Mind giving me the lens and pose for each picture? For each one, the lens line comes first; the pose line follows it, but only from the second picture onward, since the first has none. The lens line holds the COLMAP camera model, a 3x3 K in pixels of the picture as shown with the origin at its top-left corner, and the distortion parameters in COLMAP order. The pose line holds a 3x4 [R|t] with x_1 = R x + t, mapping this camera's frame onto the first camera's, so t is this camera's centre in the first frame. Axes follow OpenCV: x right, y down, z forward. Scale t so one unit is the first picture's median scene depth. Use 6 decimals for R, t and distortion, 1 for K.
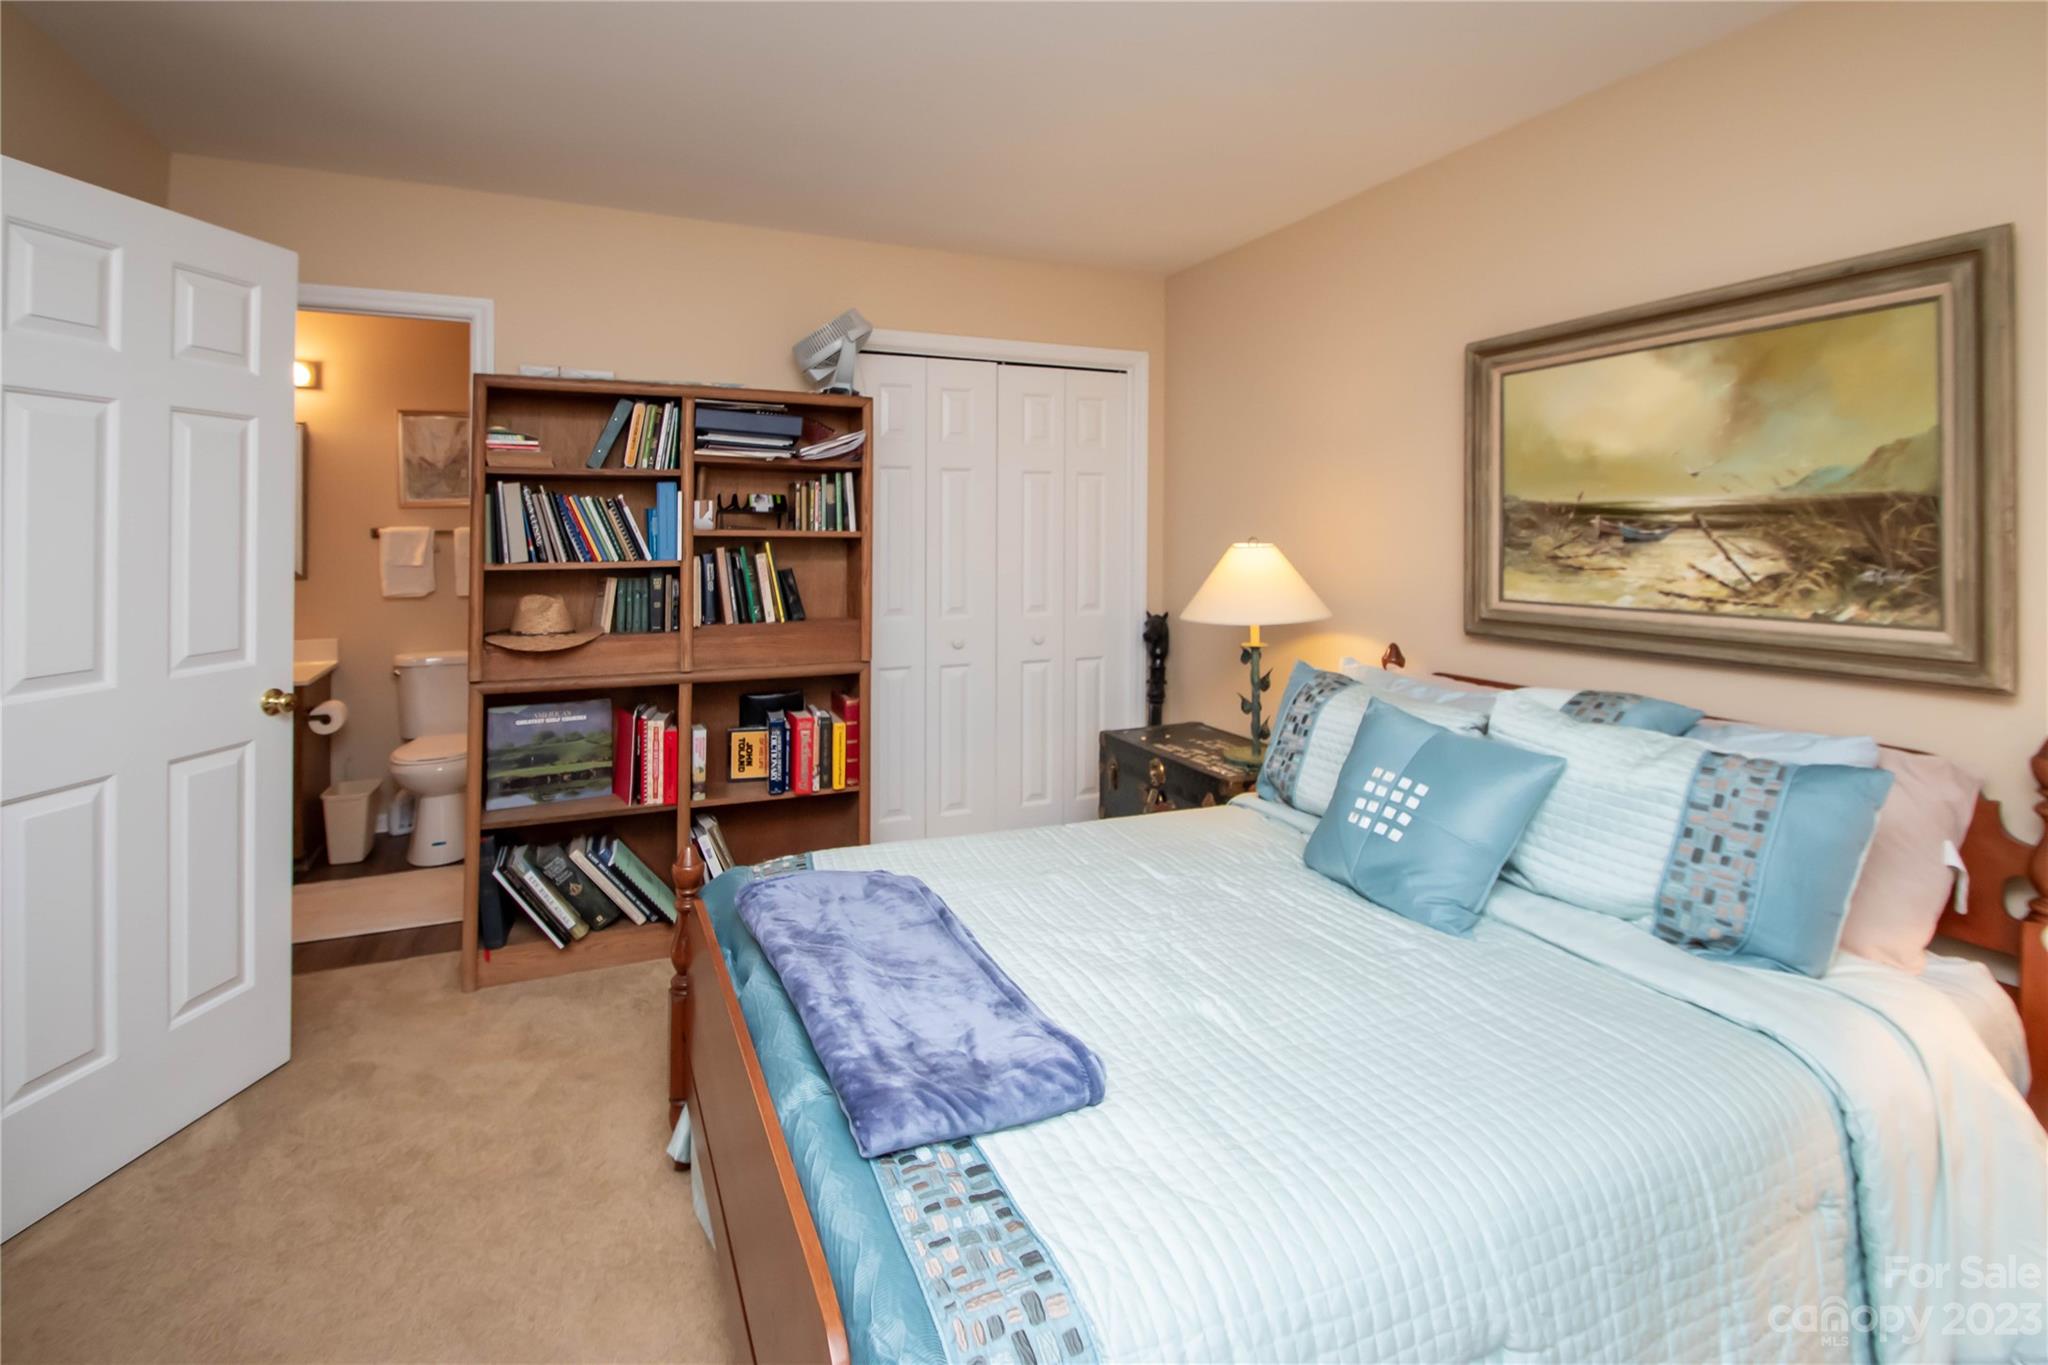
lens RADIAL K [[954.3, 0, 1028.7], [0, 954.3, 539.4], [0, 0, 1]] dist [-0.023666, -0.000202]
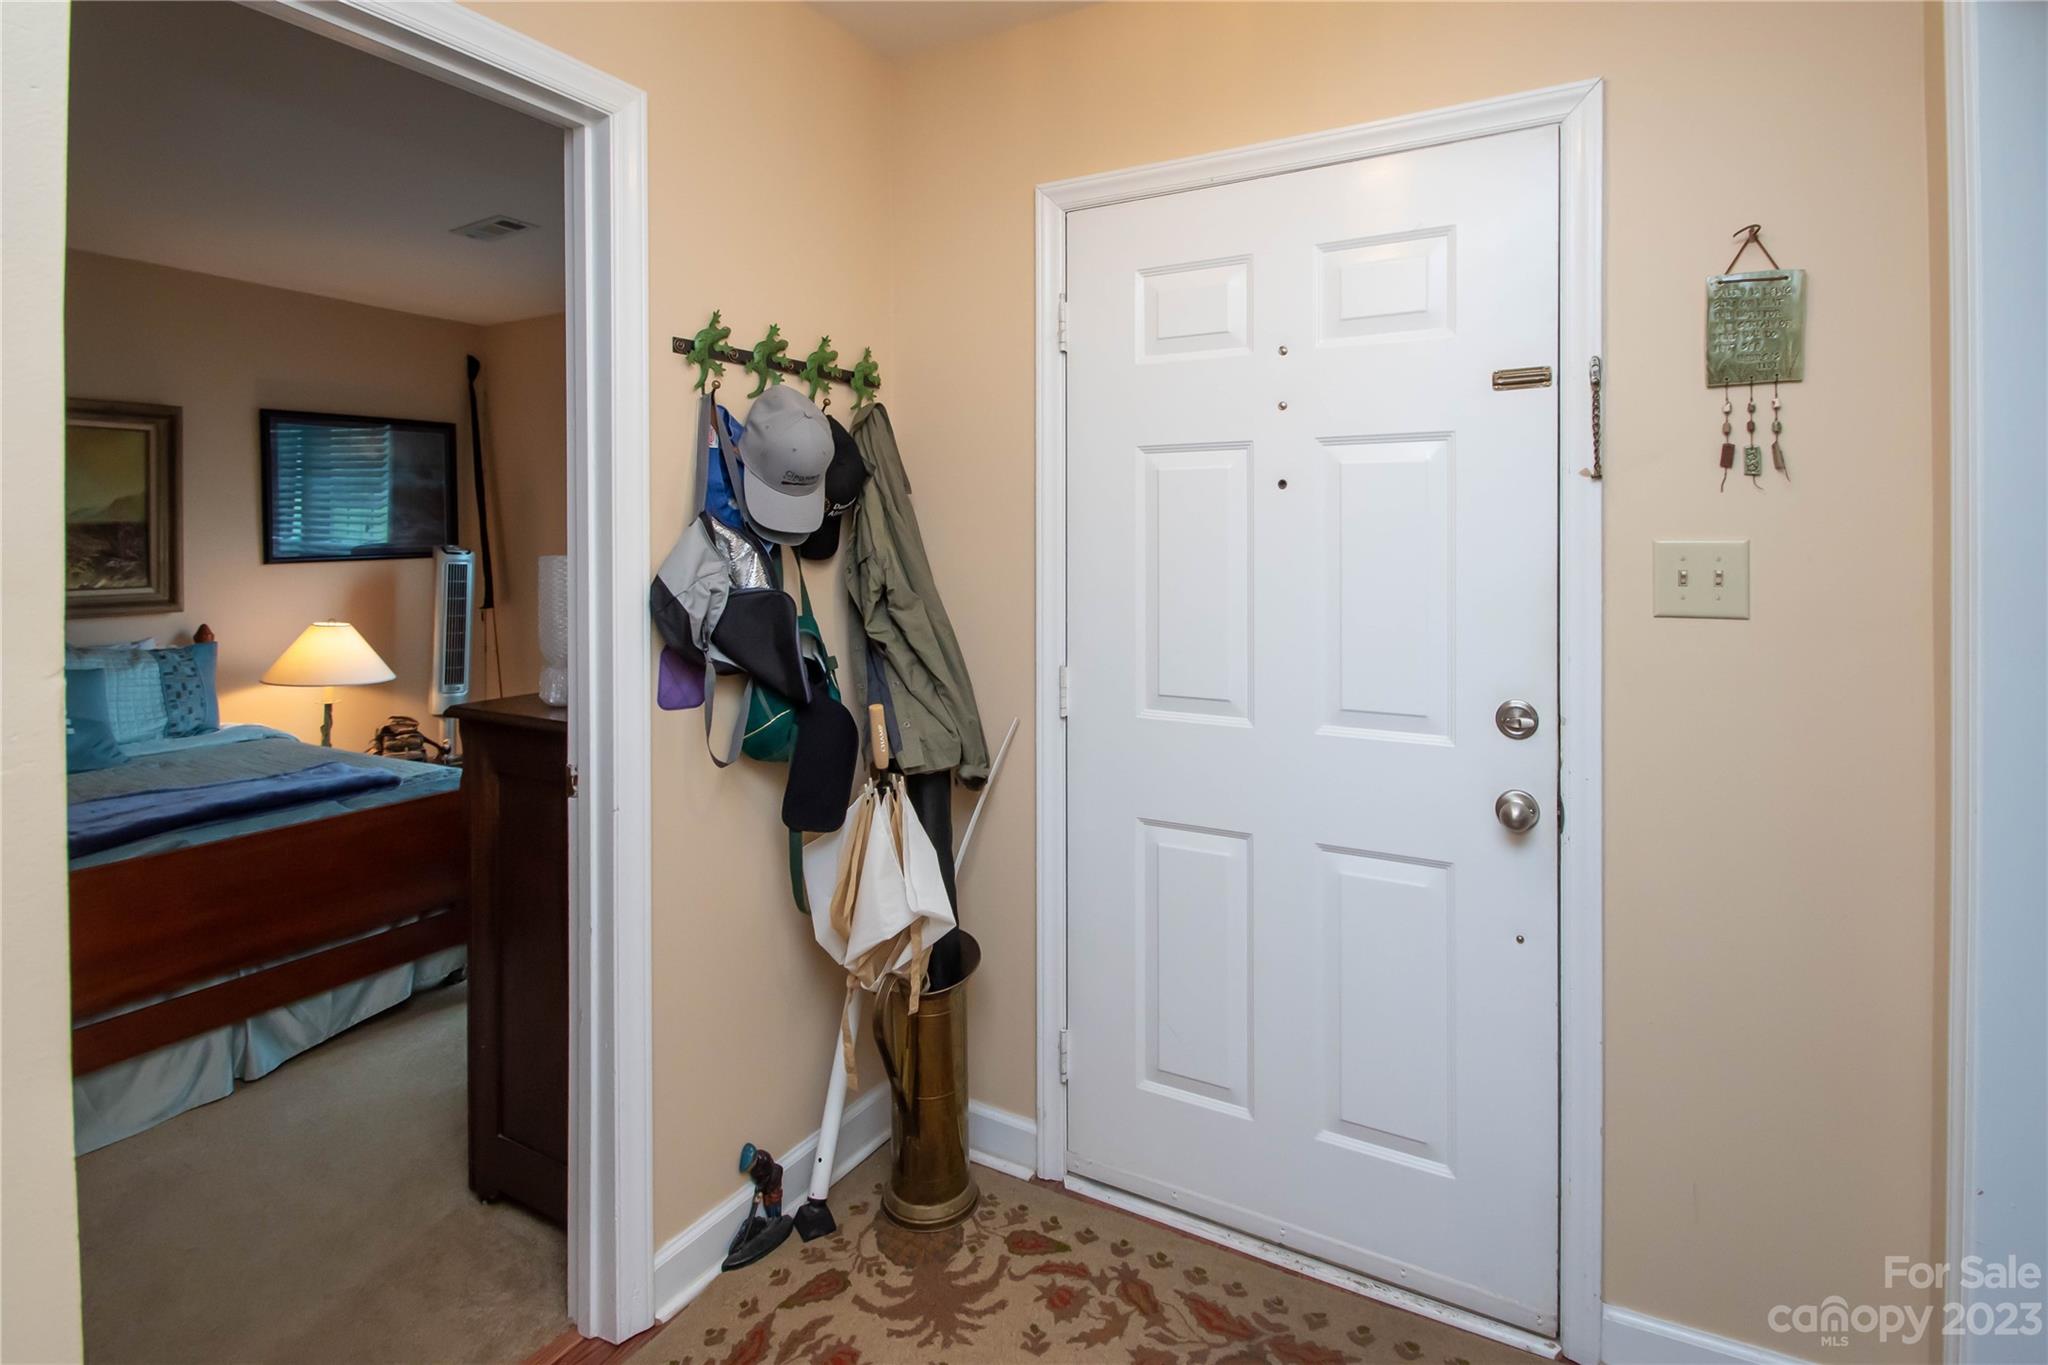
lens RADIAL K [[954.3, 0, 1028.7], [0, 954.3, 539.4], [0, 0, 1]] dist [-0.023666, -0.000202]
pose [[-0.620465, -0.000284, 0.784234, -1.673695], [0.005938, 0.999970, 0.005060, -0.009546], [-0.784212, 0.007797, -0.620445, 0.634562]]
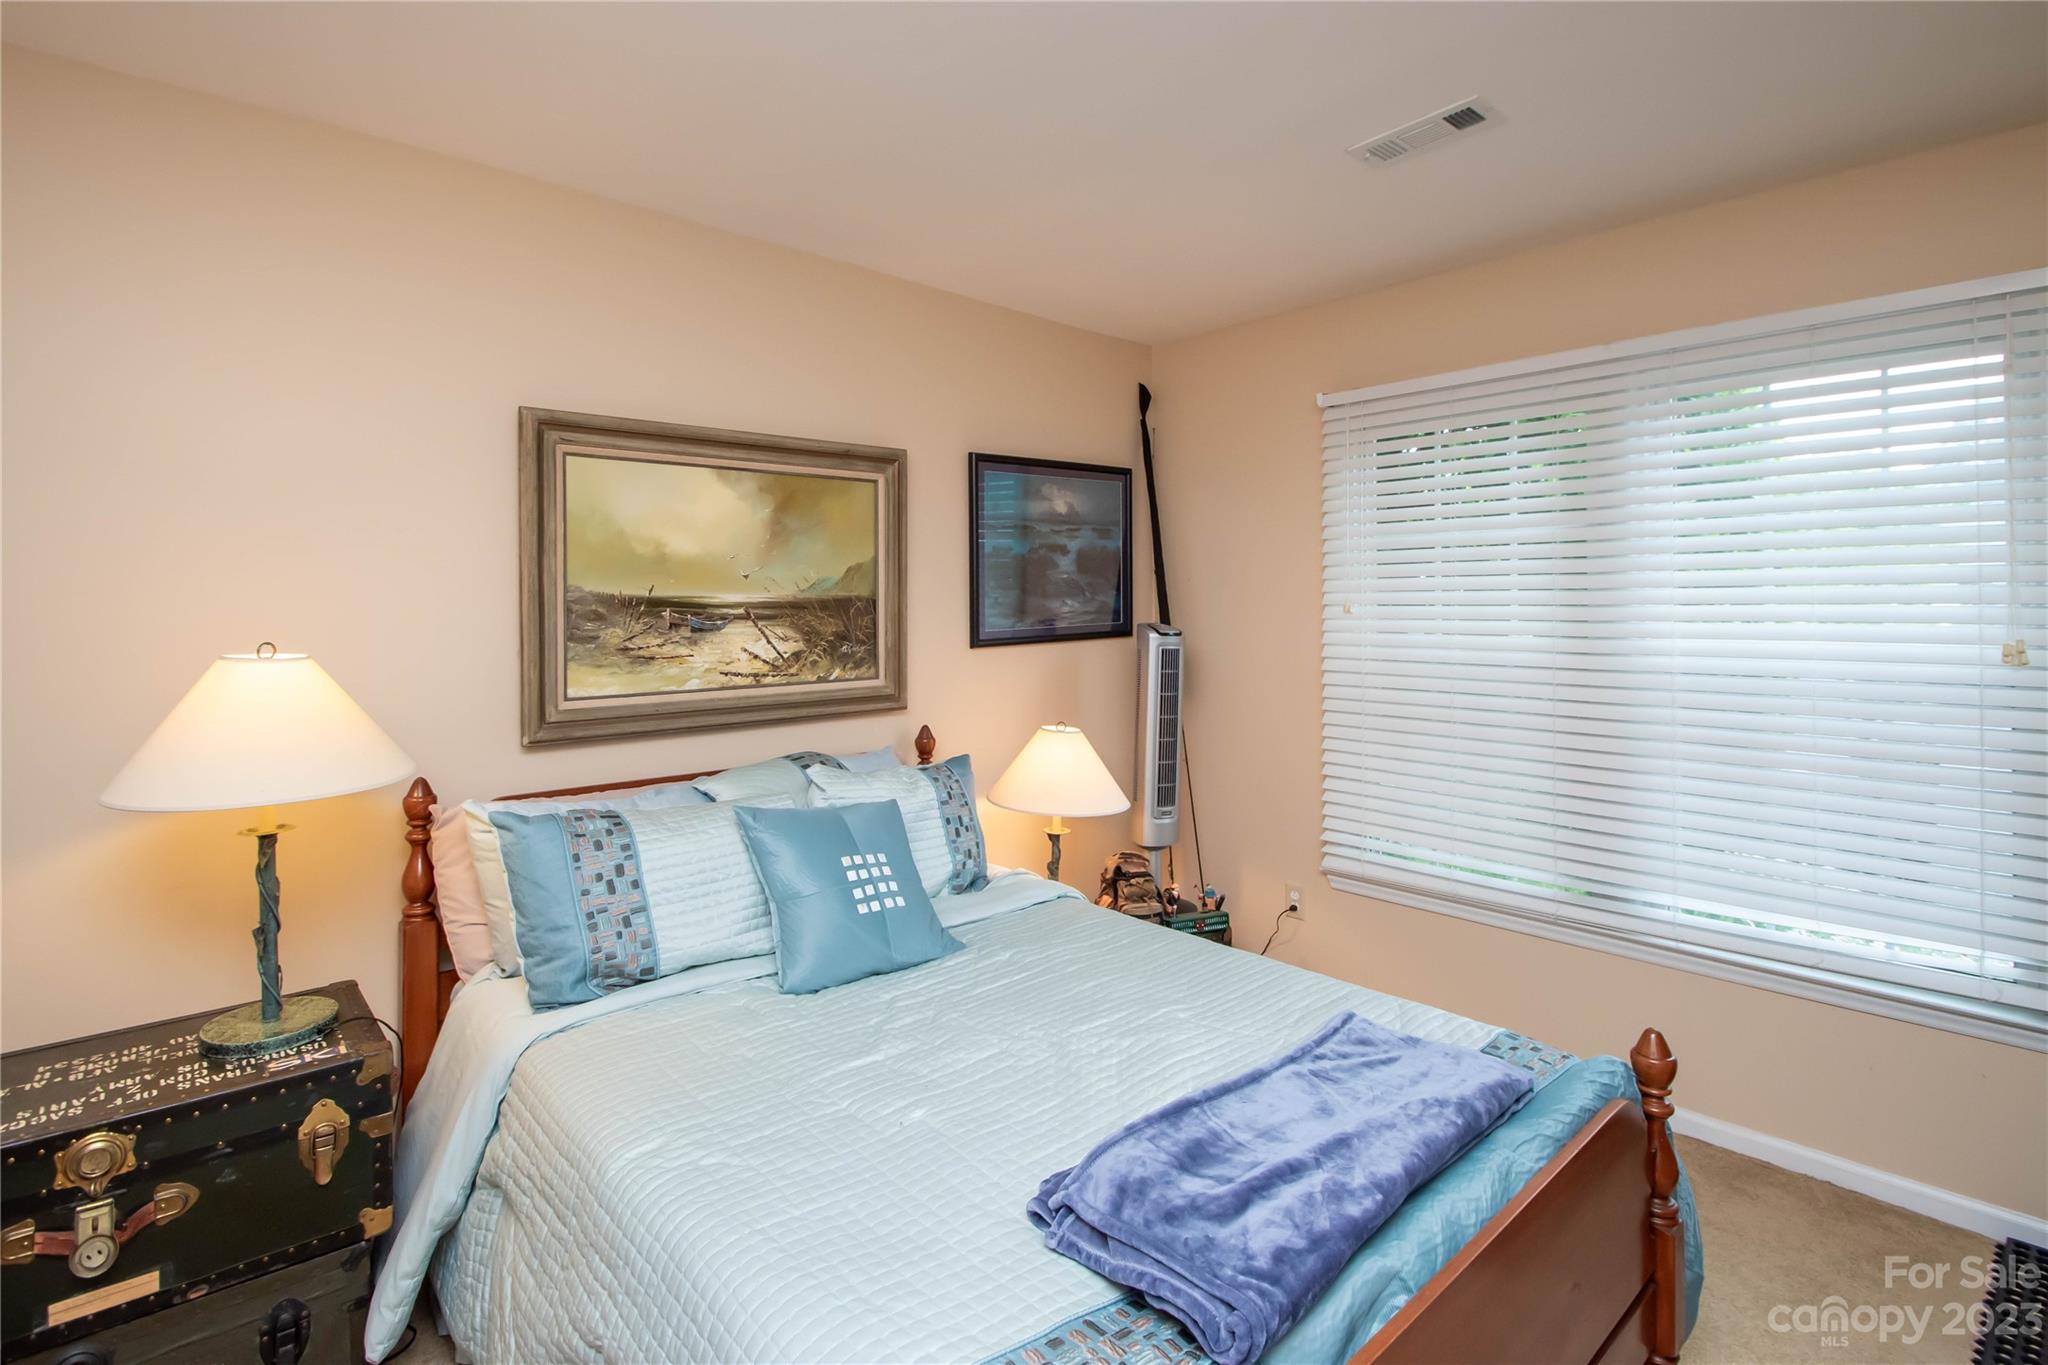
lens RADIAL K [[995.7, 0, 1019.2], [0, 995.7, 587.6], [0, 0, 1]] dist [0.005283, -0.001335]
pose [[-0.302308, 0.014681, 0.953097, -0.701503], [0.008160, 0.999885, -0.012814, -0.035678], [-0.953175, 0.003904, -0.302393, 1.106573]]
